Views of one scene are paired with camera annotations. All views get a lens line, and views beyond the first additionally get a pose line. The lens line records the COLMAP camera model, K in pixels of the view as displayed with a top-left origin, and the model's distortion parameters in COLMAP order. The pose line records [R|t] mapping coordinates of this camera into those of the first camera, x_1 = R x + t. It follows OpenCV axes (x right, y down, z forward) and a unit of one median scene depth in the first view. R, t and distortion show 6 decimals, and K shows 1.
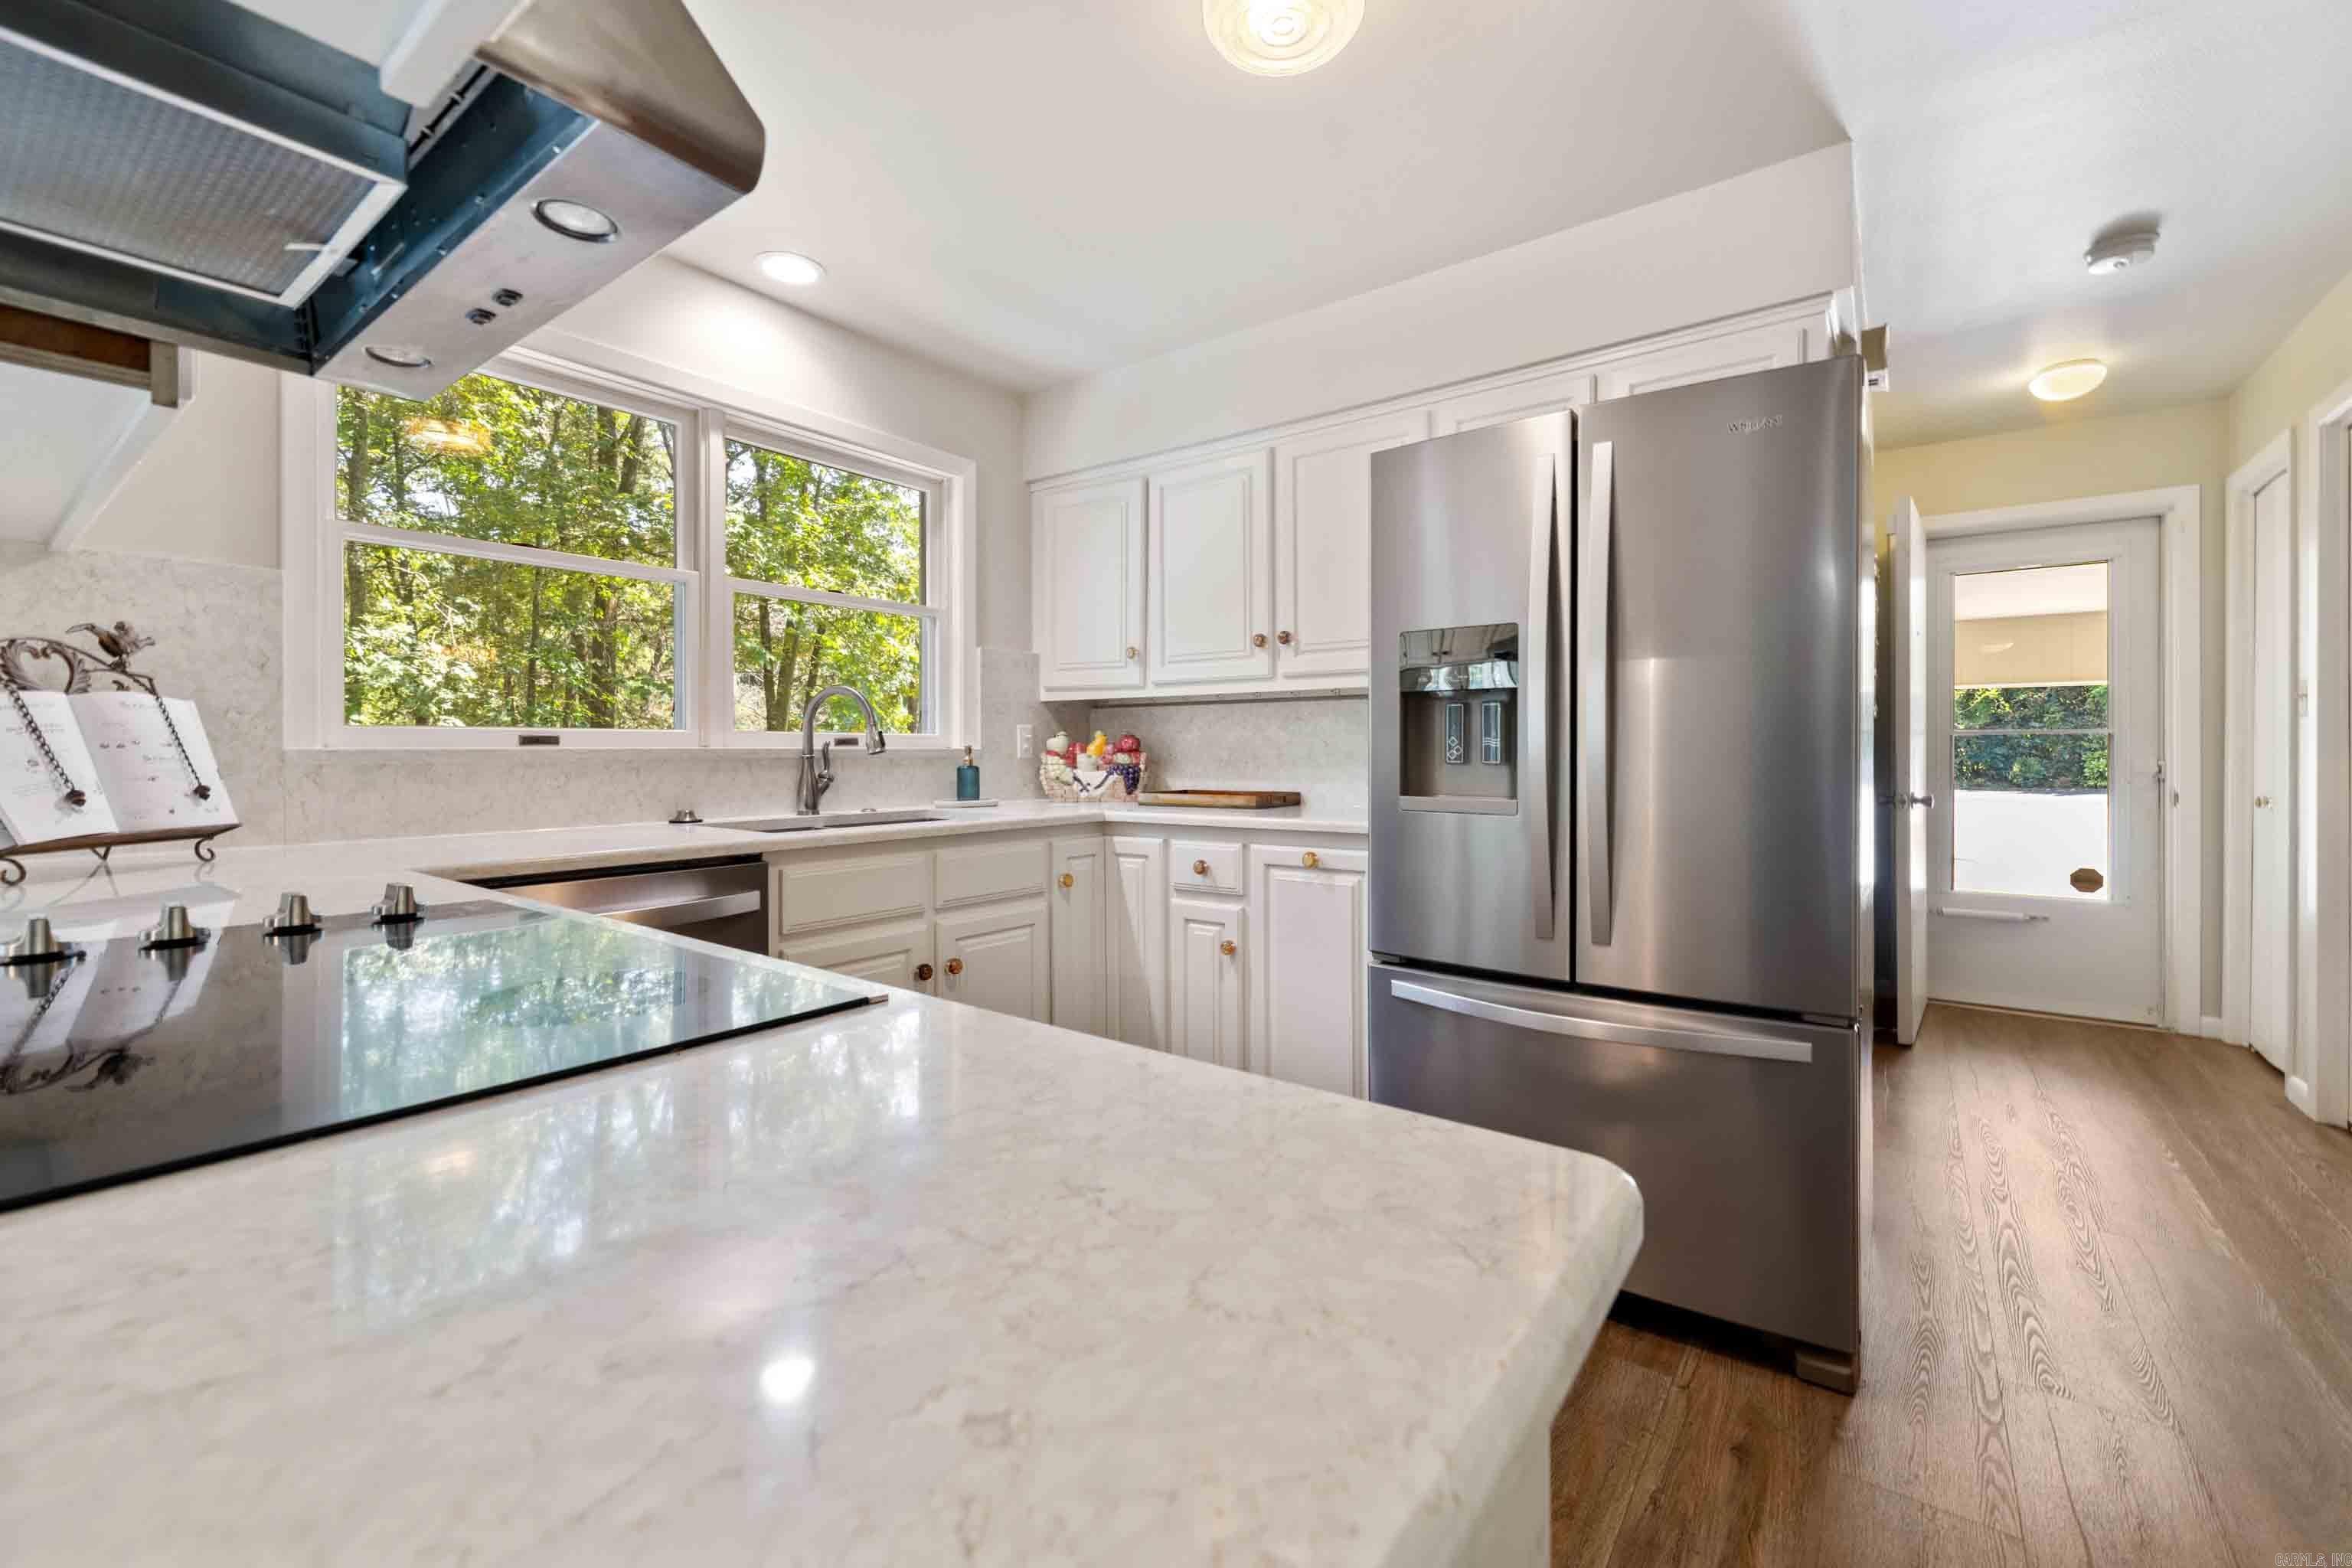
lens RADIAL K [[952.7, 0, 1171.5], [0, 952.7, 765.7], [0, 0, 1]] dist [0.000443, 0.000028]
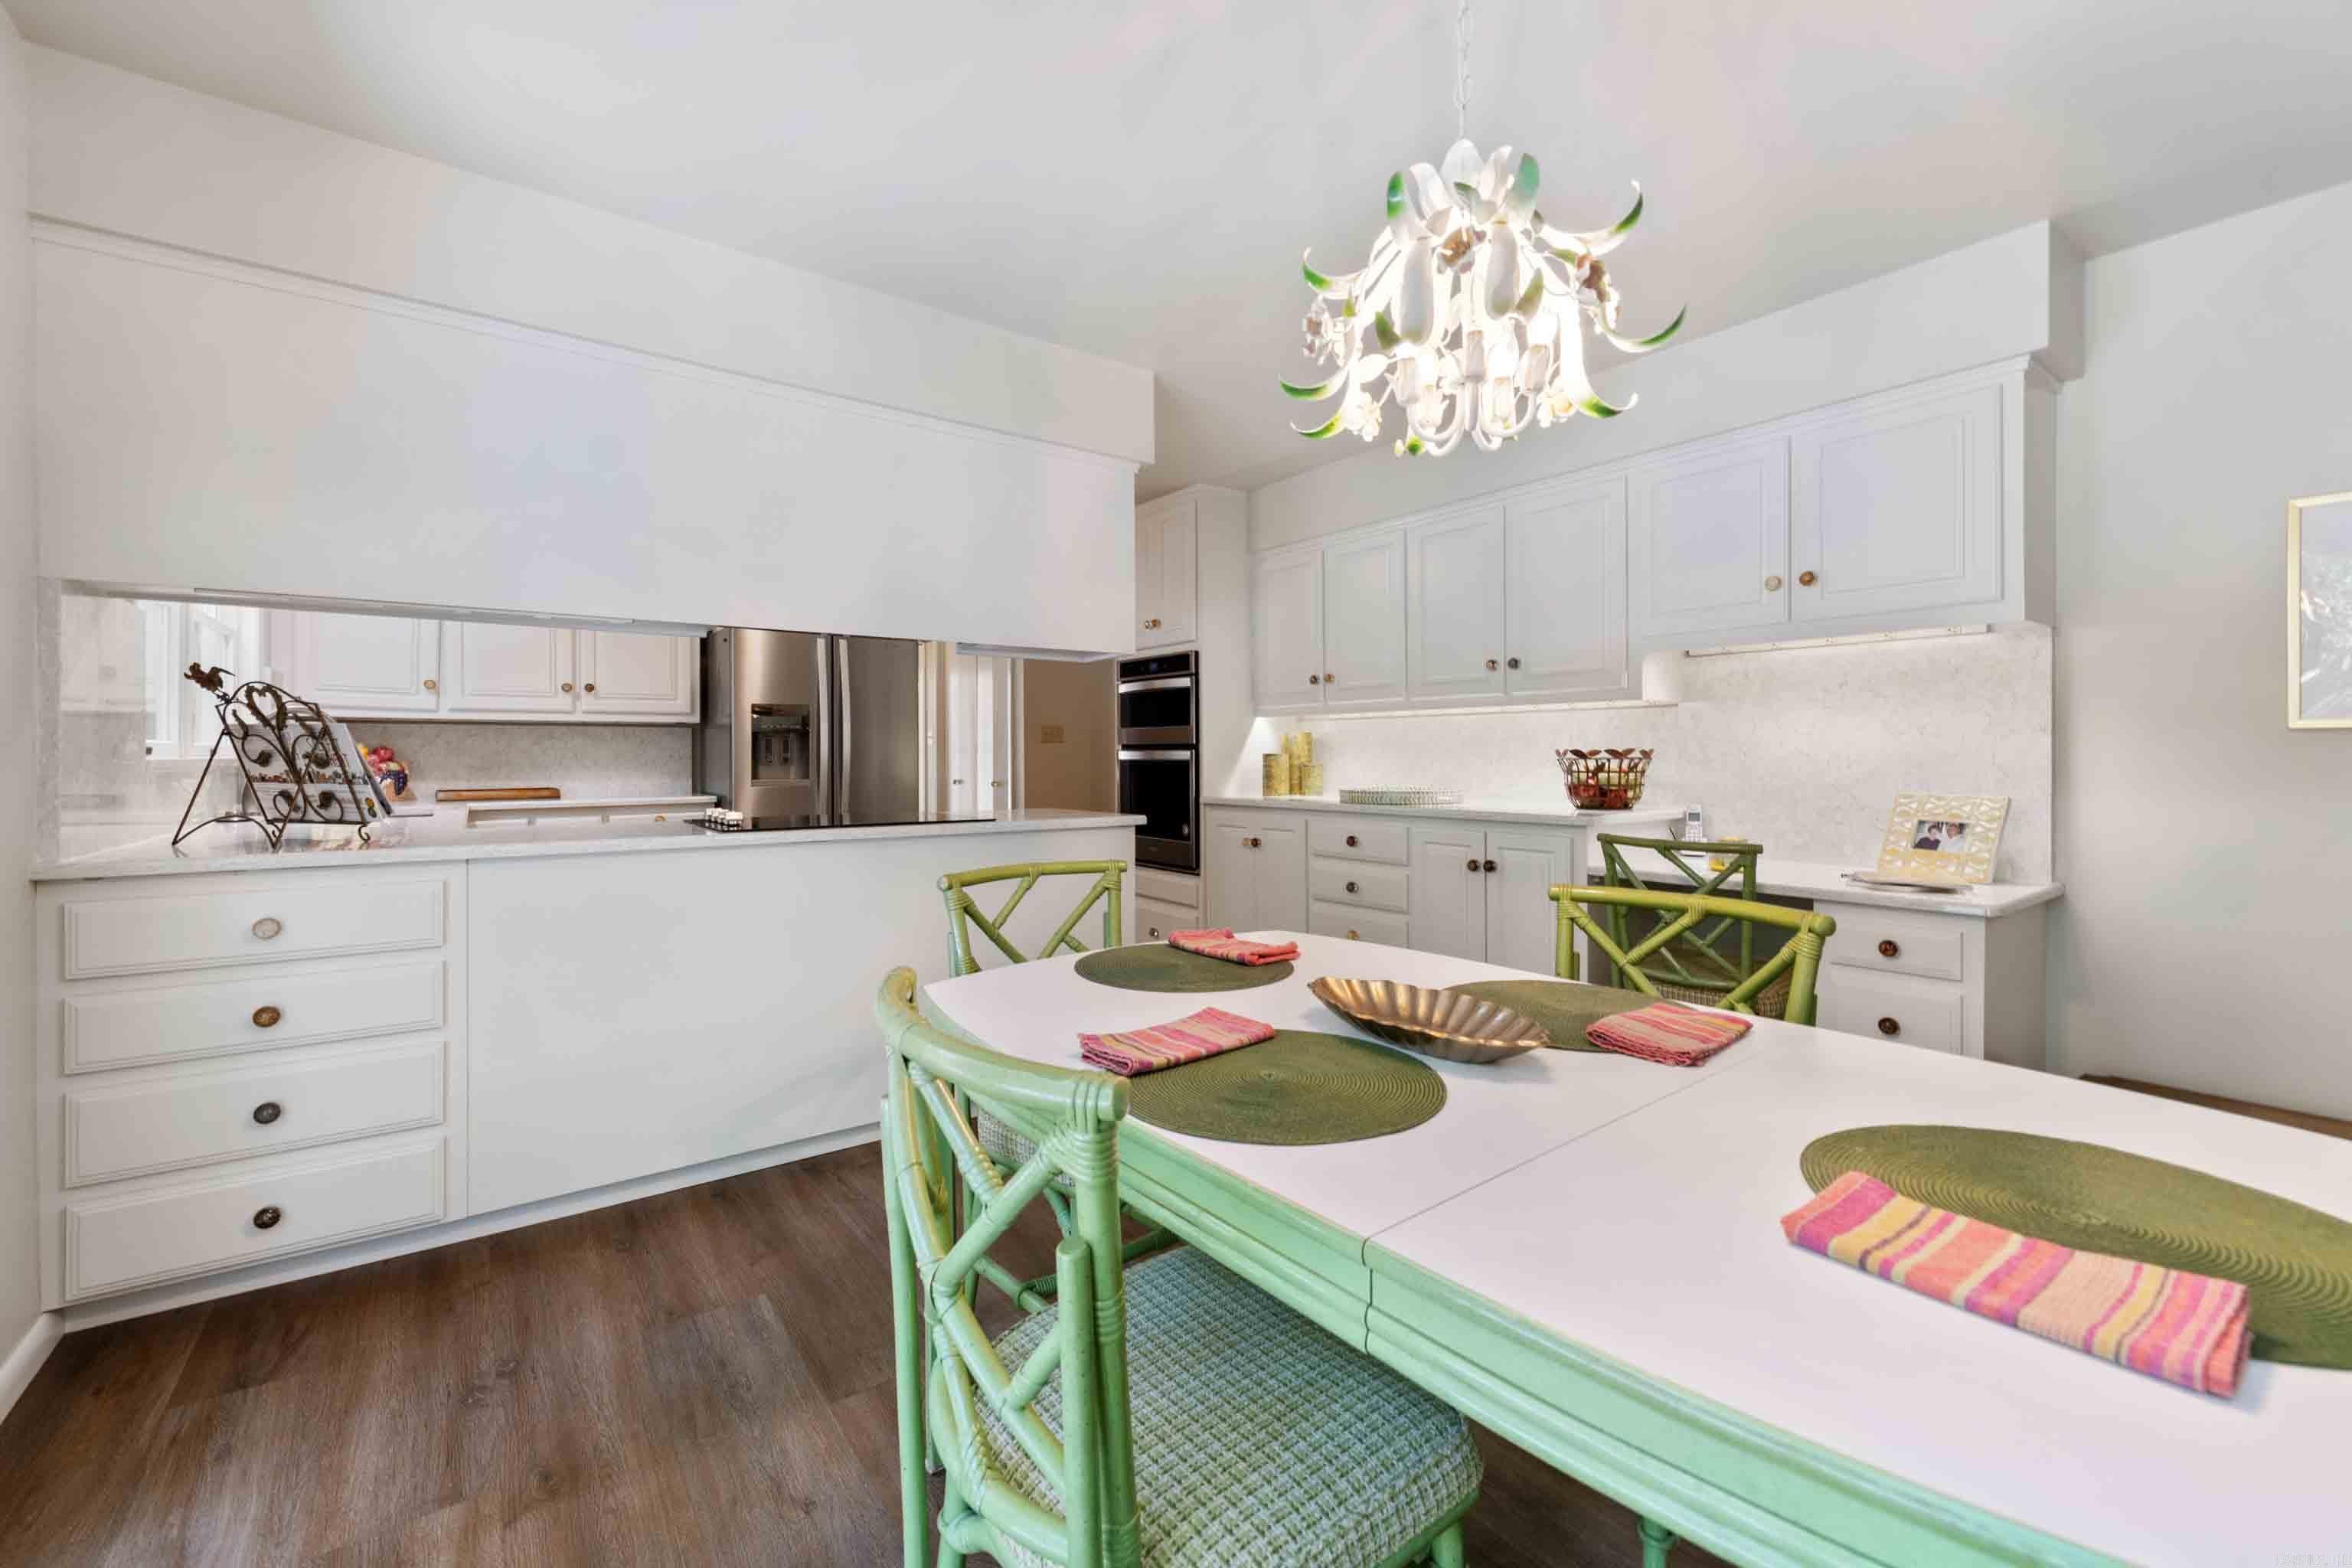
lens RADIAL K [[962.8, 0, 1175.1], [0, 962.8, 774.9], [0, 0, 1]] dist [0.000132, 0.000052]
pose [[0.284790, -0.018020, 0.958421, -1.010104], [0.017740, 0.999751, 0.013526, 0.005666], [-0.958426, 0.013150, 0.285038, -0.337958]]
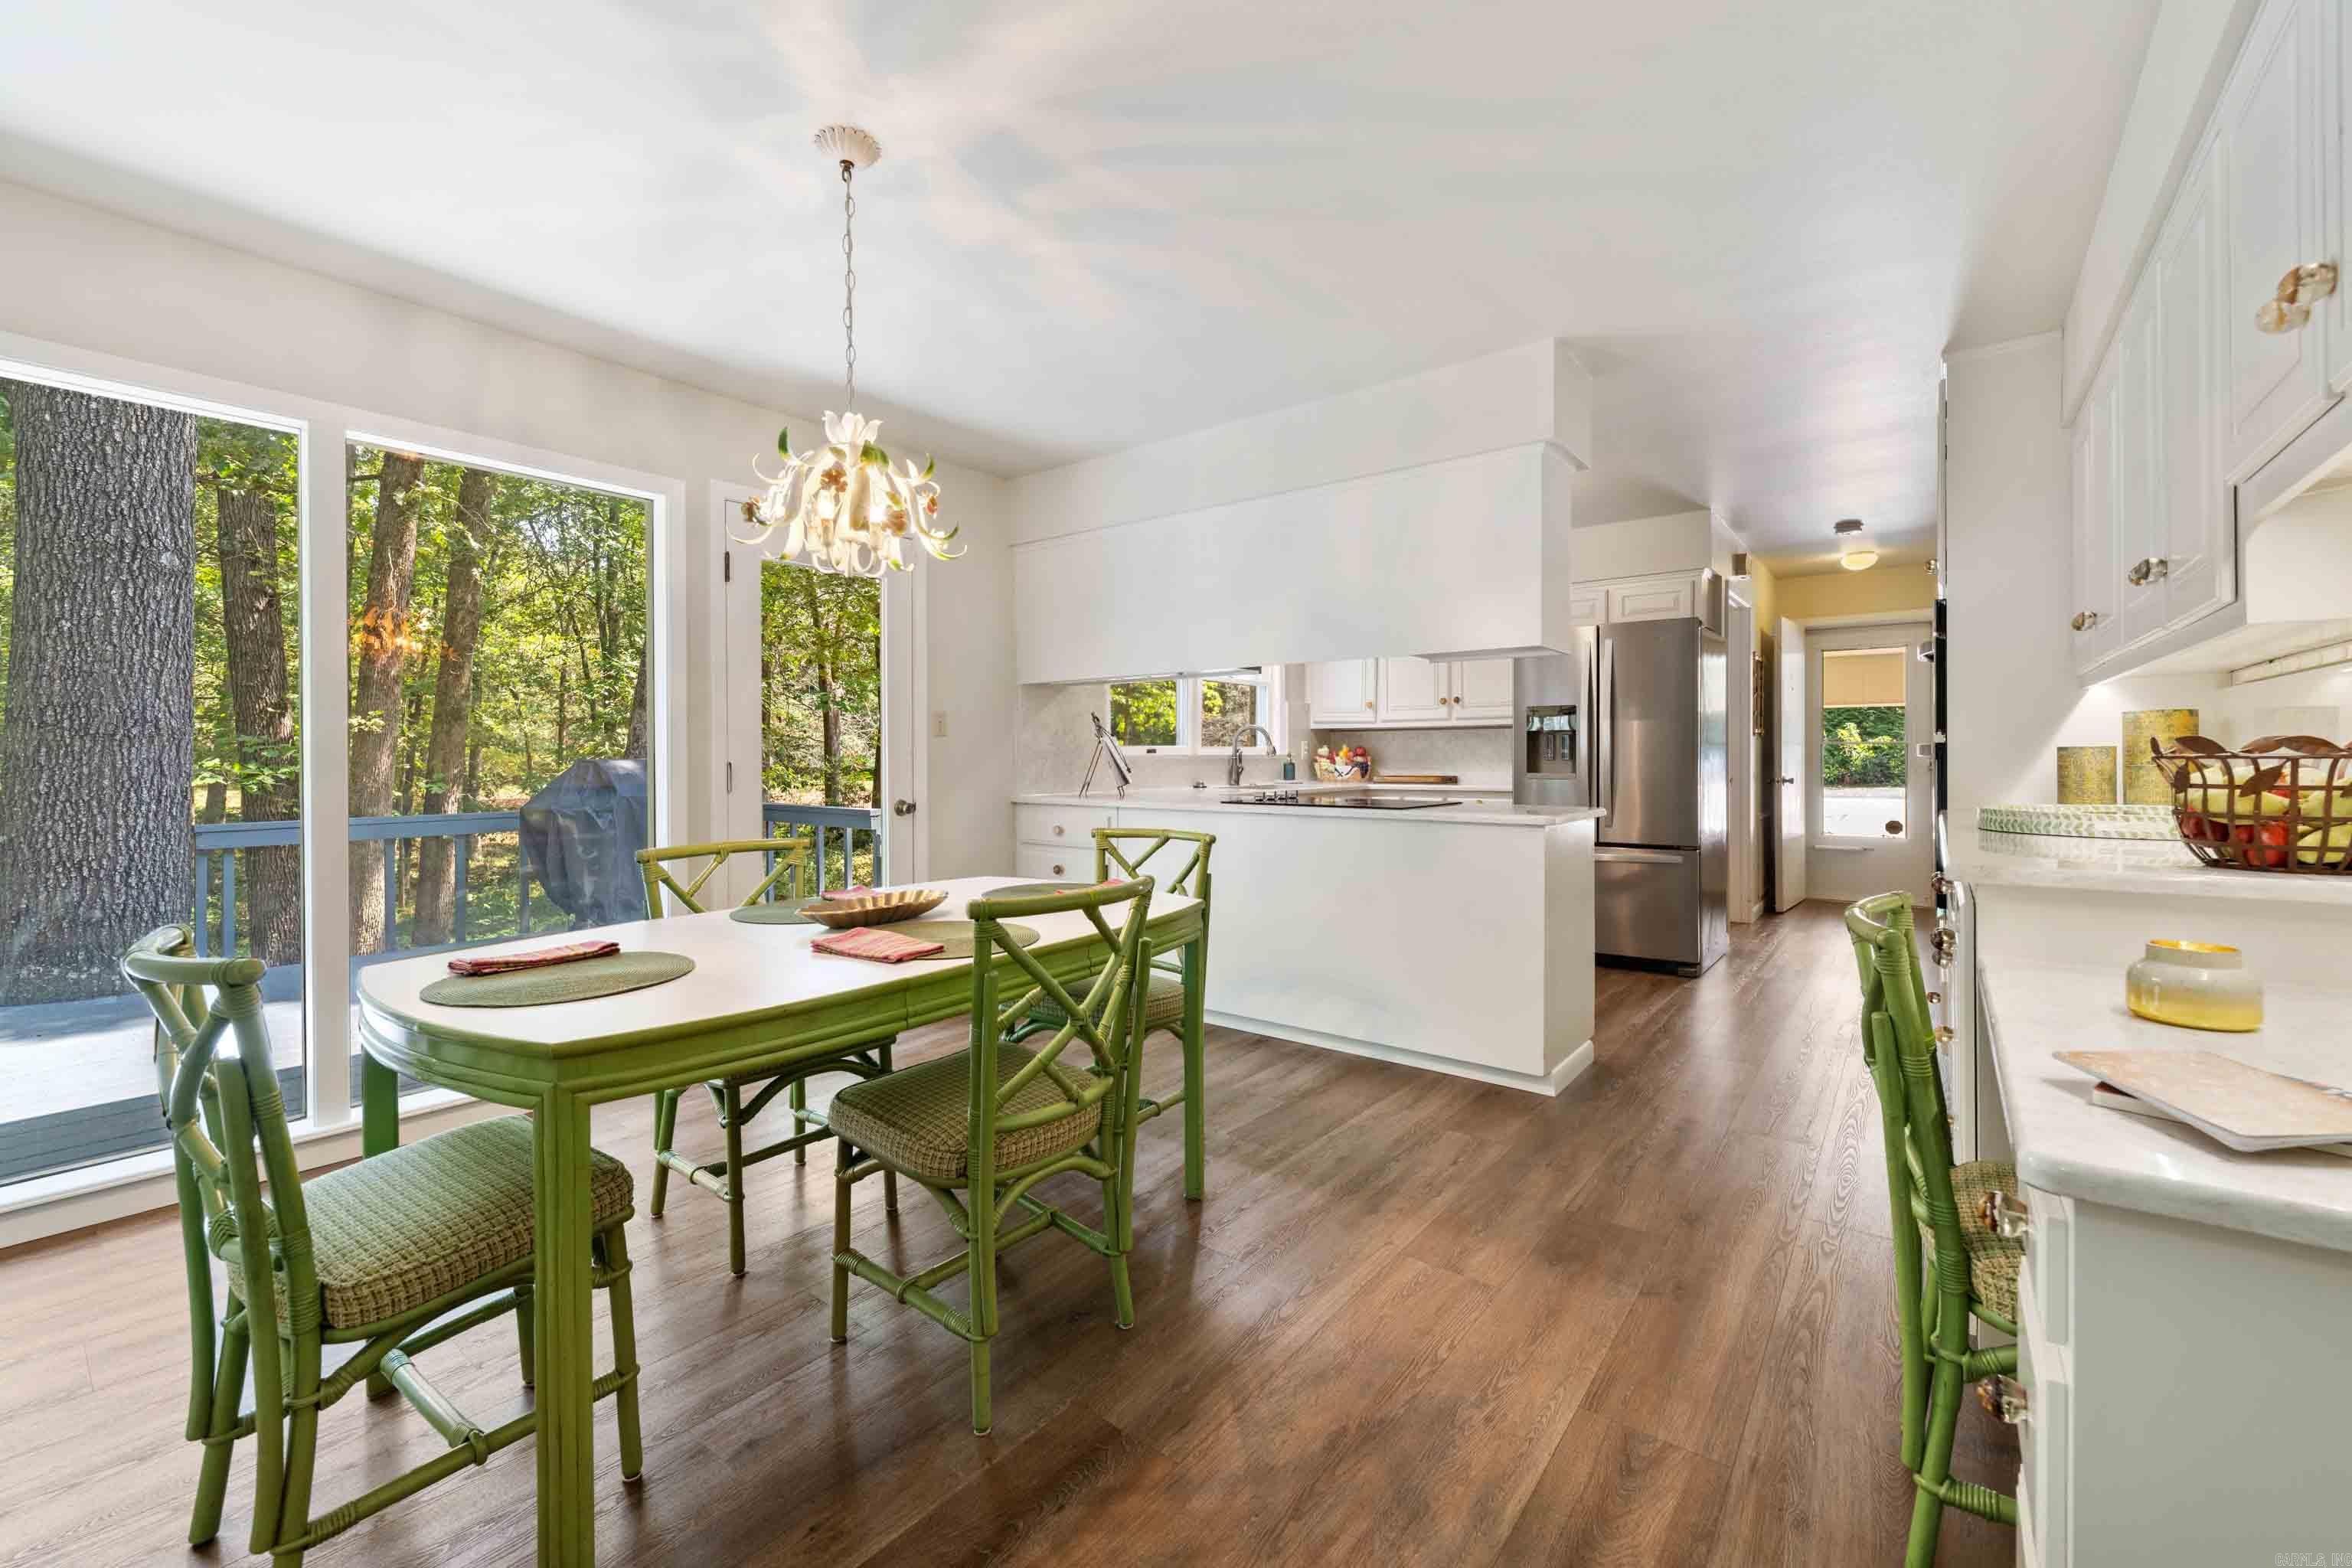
lens RADIAL K [[952.7, 0, 1171.5], [0, 952.7, 765.7], [0, 0, 1]] dist [0.000443, 0.000028]
pose [[0.999712, -0.002325, -0.023890, -0.403153], [0.002210, 0.999986, -0.004845, 0.014758], [0.023901, 0.004791, 0.999703, -0.965195]]
